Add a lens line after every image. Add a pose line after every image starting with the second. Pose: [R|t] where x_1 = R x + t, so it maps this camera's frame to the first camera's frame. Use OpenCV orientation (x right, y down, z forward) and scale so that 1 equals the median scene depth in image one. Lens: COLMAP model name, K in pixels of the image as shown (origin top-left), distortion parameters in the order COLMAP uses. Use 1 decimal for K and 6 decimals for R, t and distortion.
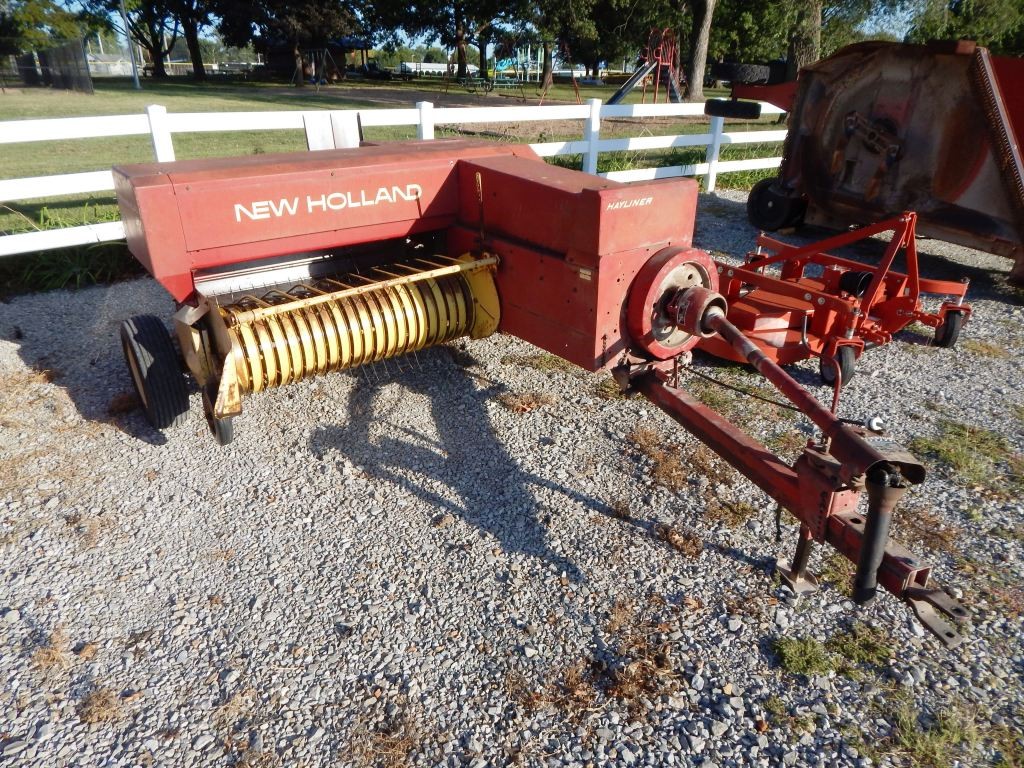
lens RADIAL K [[670.2, 0, 510.7], [0, 670.2, 378.9], [0, 0, 1]] dist [0.002508, -0.001121]
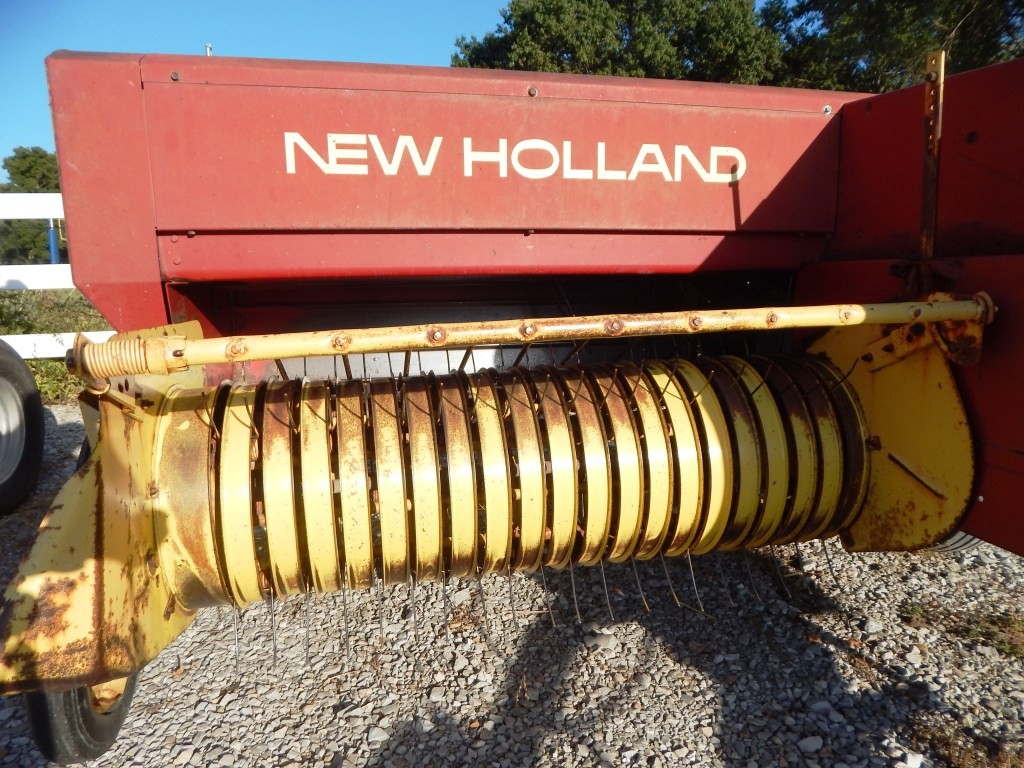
lens RADIAL K [[670.2, 0, 510.7], [0, 670.2, 378.9], [0, 0, 1]] dist [0.002508, -0.001121]
pose [[0.913202, 0.056398, -0.403586, -0.089871], [-0.166488, 0.955586, -0.243180, -0.029435], [0.371946, 0.289265, 0.882033, 0.609515]]
